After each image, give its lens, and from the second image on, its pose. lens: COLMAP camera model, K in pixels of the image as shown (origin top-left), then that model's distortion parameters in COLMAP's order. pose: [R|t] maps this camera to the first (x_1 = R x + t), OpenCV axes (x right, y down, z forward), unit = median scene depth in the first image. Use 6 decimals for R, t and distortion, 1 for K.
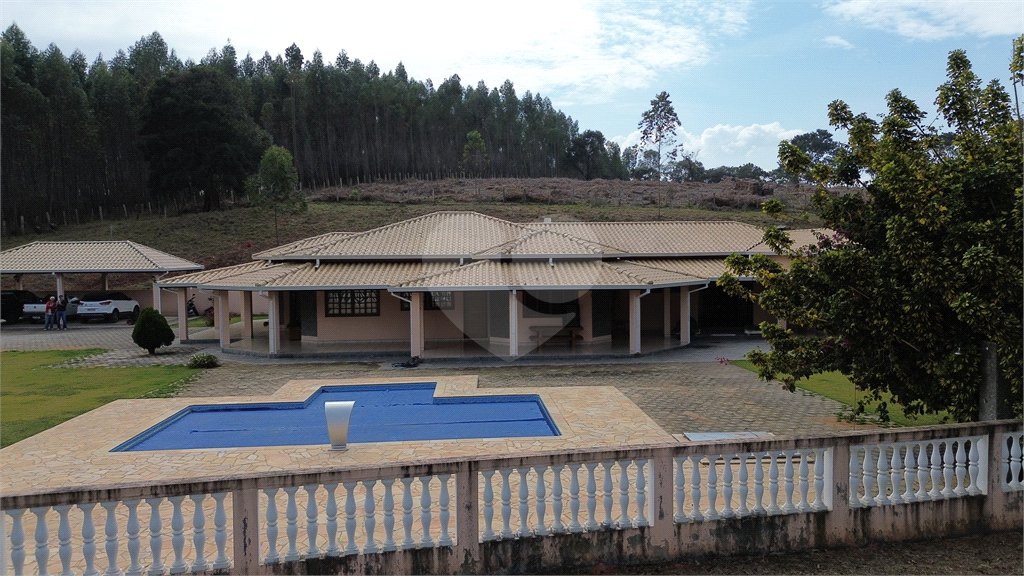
lens RADIAL K [[716.7, 0, 516.2], [0, 716.7, 287.1], [0, 0, 1]] dist [0.074454, -0.093291]
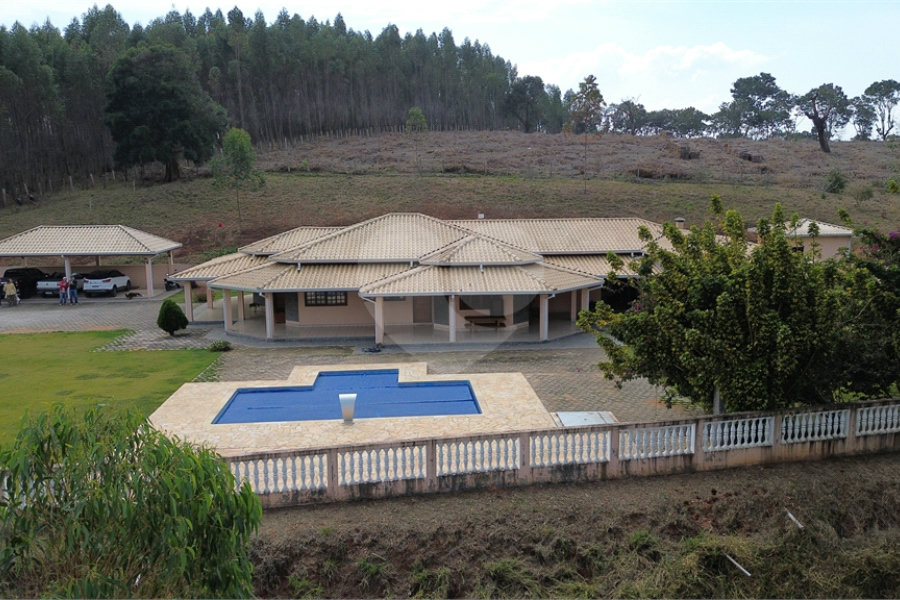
lens RADIAL K [[745.5, 0, 454.8], [0, 745.5, 300.8], [0, 0, 1]] dist [0.083915, -0.117456]
pose [[0.999998, 0.001723, 0.000531, 0.000081], [-0.001770, 0.994260, 0.106974, -0.136552], [-0.000343, -0.106975, 0.994262, -0.391427]]
